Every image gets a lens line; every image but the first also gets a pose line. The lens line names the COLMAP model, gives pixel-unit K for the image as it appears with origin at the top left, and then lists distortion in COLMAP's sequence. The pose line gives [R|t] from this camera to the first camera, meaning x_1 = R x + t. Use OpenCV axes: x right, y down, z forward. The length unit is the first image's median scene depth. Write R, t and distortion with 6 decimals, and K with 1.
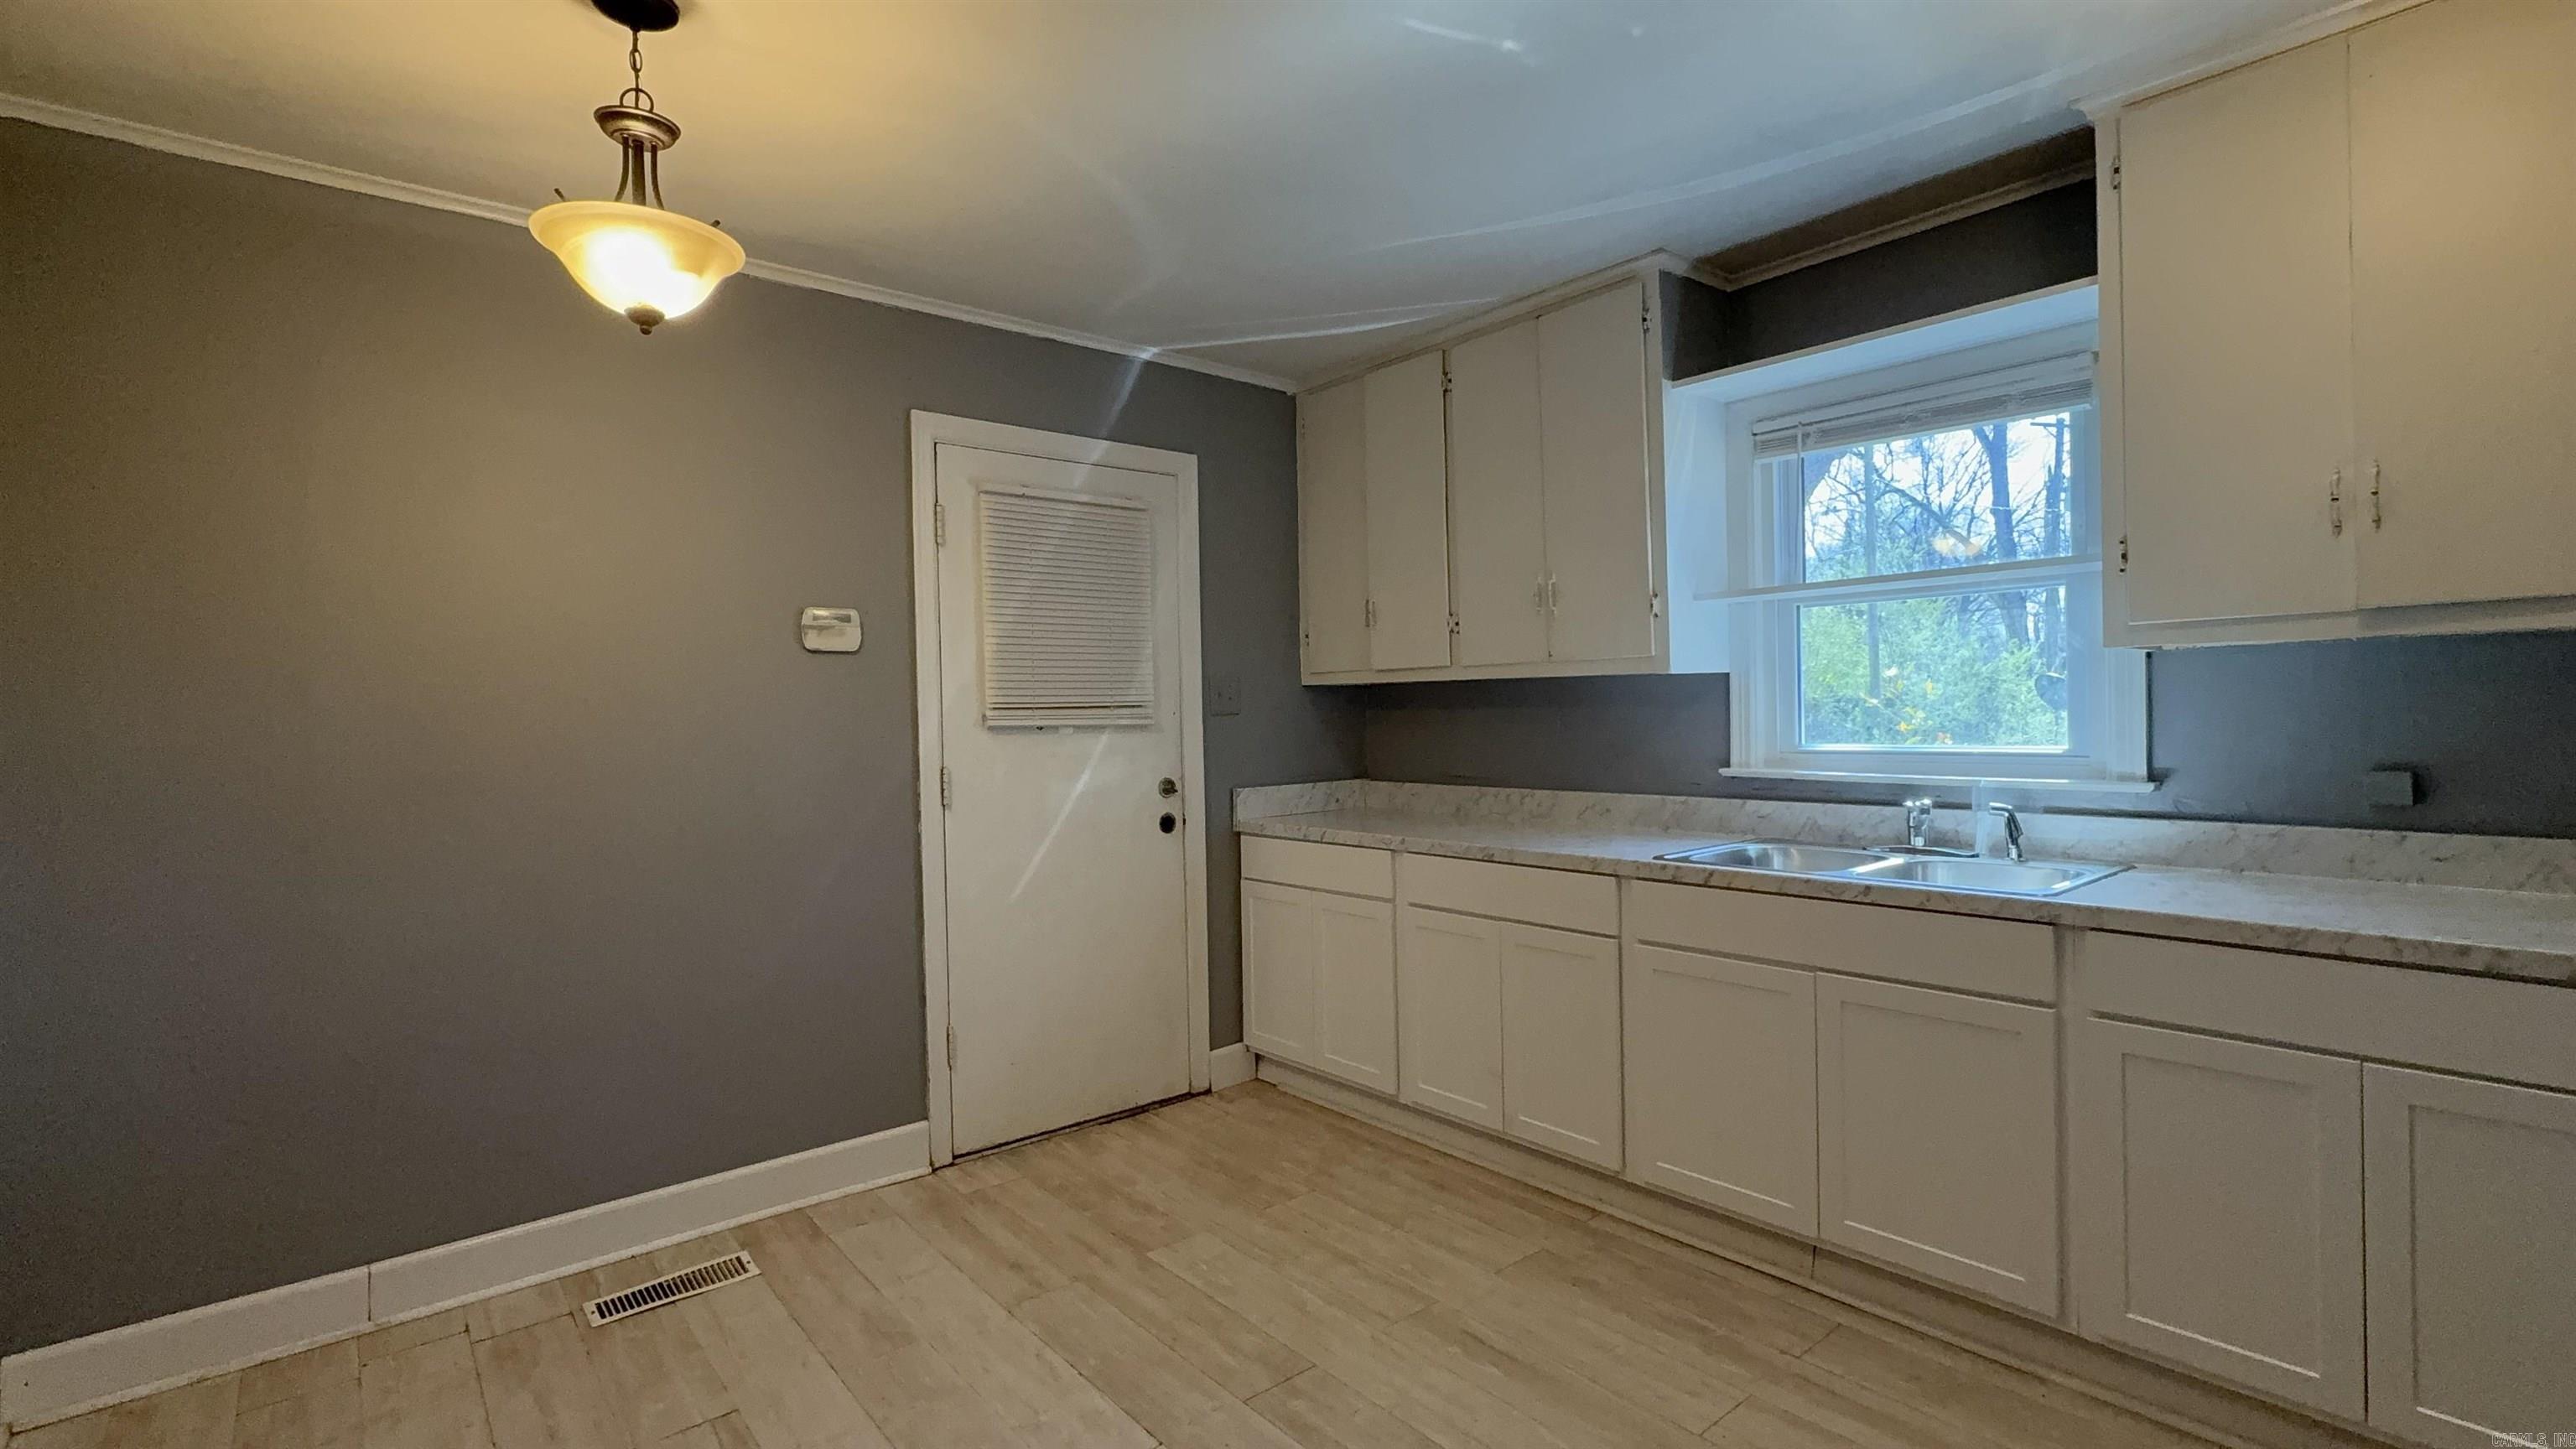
lens RADIAL K [[1155.3, 0, 1285.8], [0, 1155.3, 721.2], [0, 0, 1]] dist [0.001938, -0.001458]
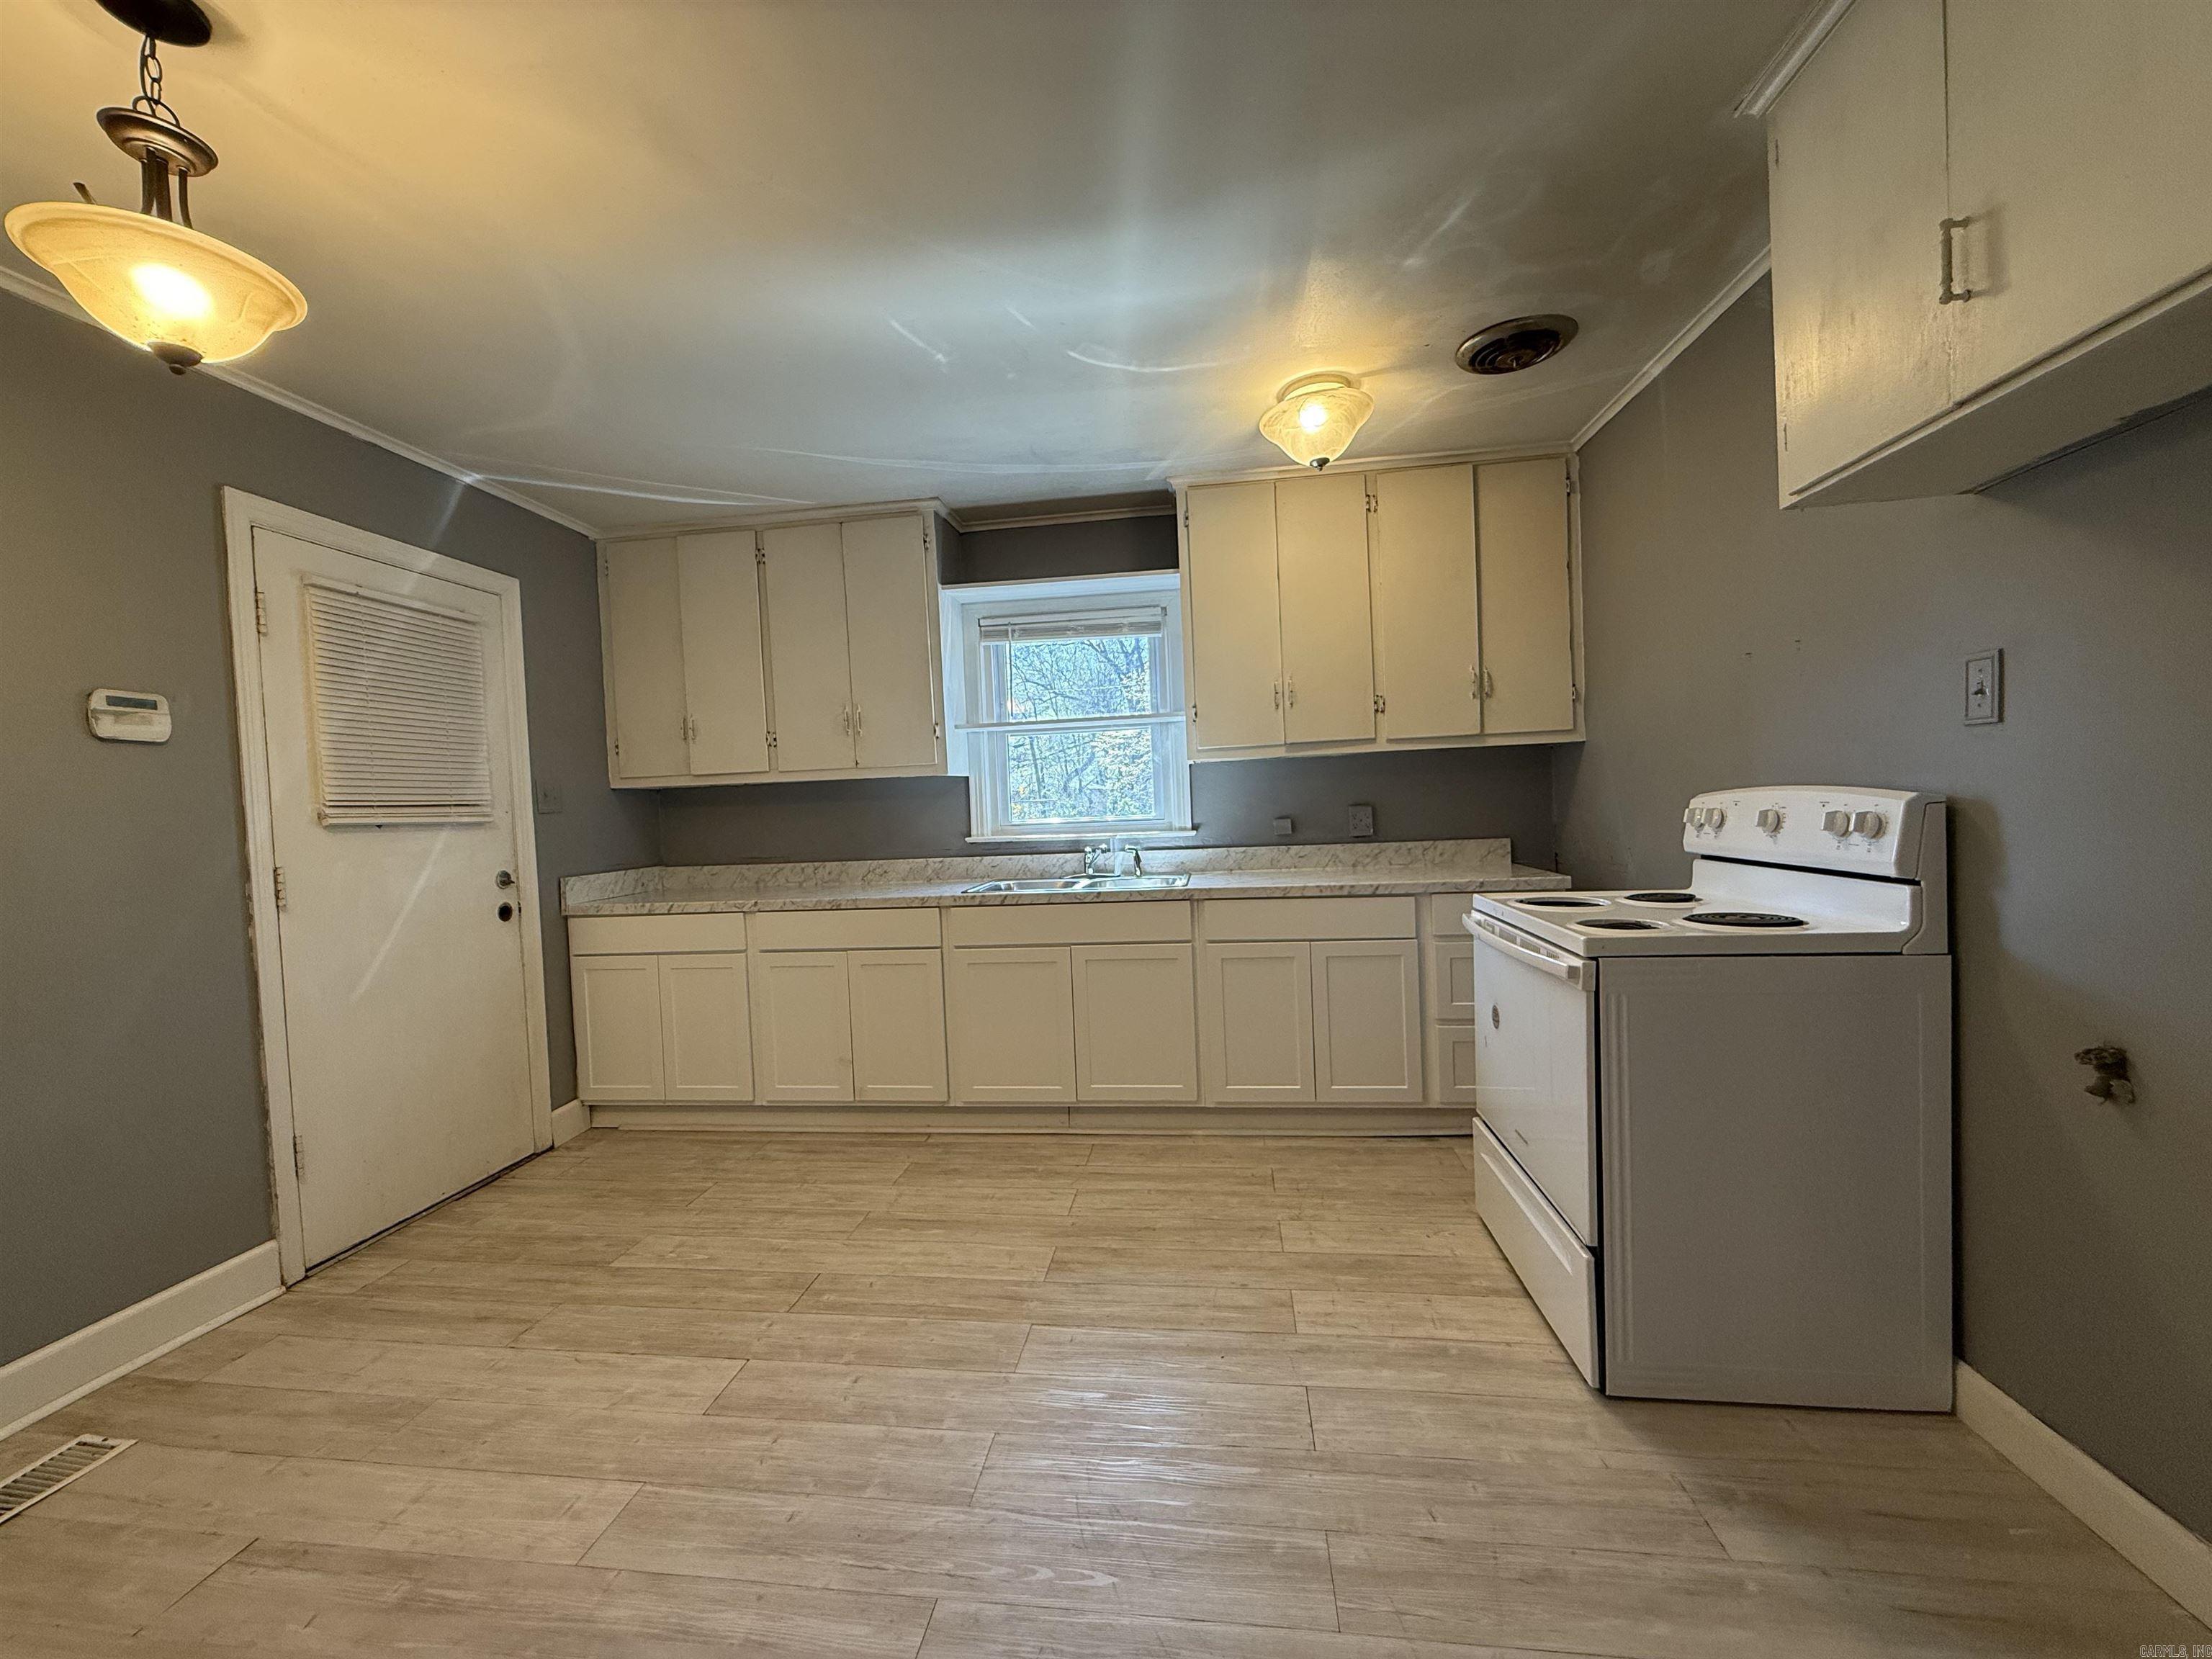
lens RADIAL K [[882.9, 0, 1101.3], [0, 882.9, 828.0], [0, 0, 1]] dist [0.002354, -0.001410]
pose [[0.736151, -0.029104, 0.676192, -0.321635], [0.033525, 0.999417, 0.006519, 0.028002], [-0.675987, 0.017871, 0.736697, -0.000377]]
